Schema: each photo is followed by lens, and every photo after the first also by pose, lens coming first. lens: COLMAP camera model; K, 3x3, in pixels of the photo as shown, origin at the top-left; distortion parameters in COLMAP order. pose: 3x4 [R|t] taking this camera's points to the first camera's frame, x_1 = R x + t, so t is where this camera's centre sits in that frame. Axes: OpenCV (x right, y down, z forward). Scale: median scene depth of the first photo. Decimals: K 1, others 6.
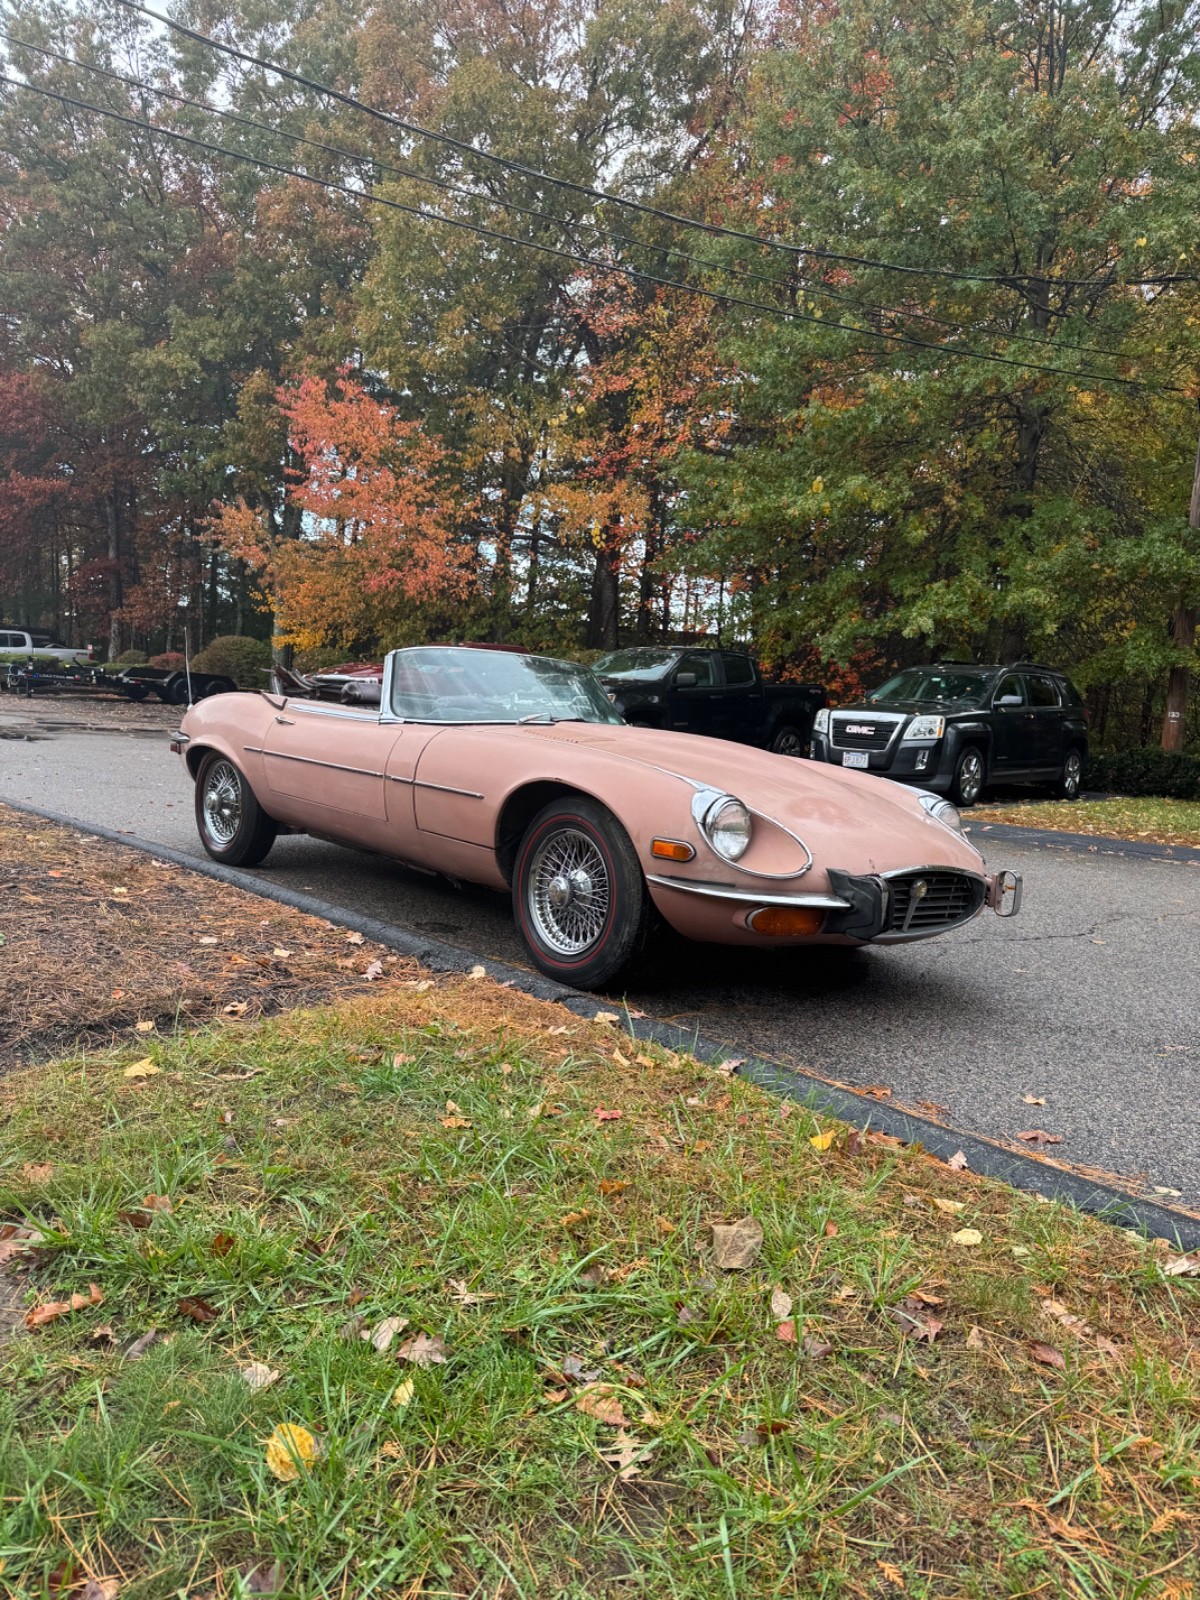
lens RADIAL K [[1122.6, 0, 597.7], [0, 1122.6, 831.0], [0, 0, 1]] dist [0.034622, -0.044773]
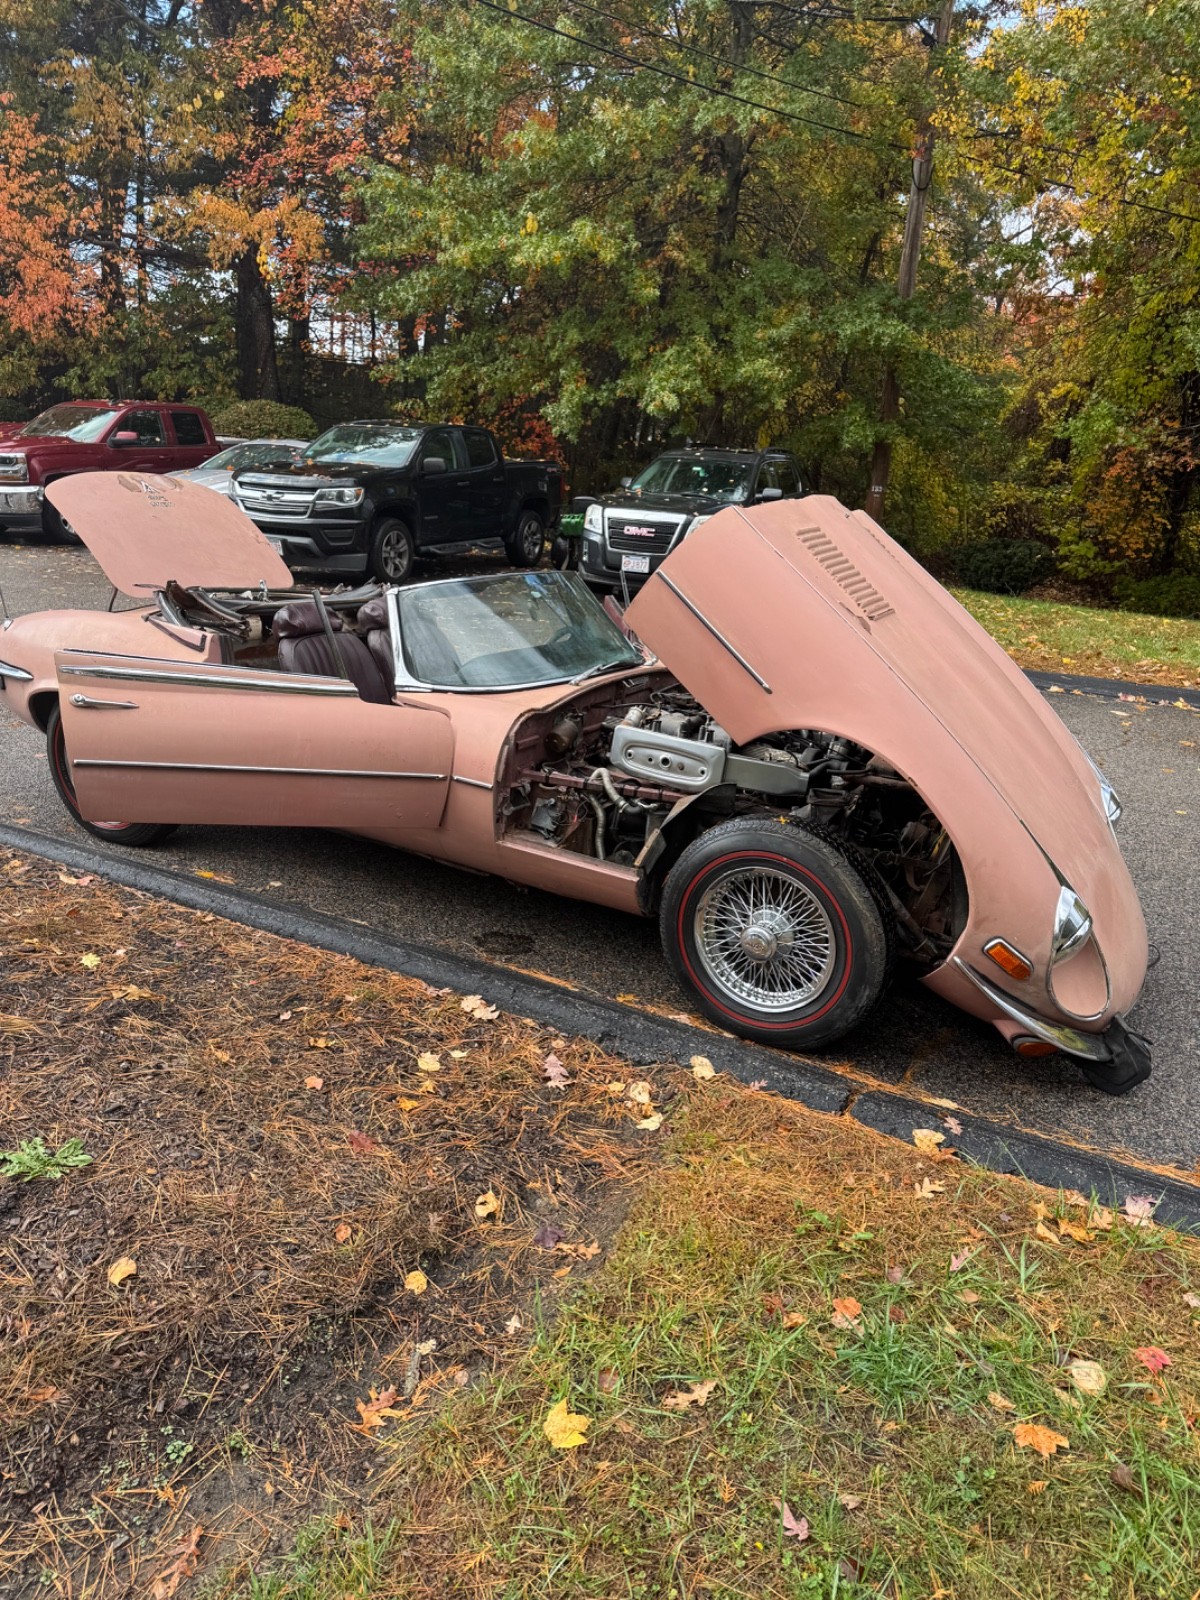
lens RADIAL K [[1122.6, 0, 603.5], [0, 1122.6, 821.9], [0, 0, 1]] dist [0.034622, -0.044773]
pose [[0.944980, -0.104248, 0.310074, -0.085115], [0.033551, 0.973751, 0.225128, -0.048763], [-0.325404, -0.202338, 0.923673, 0.062056]]
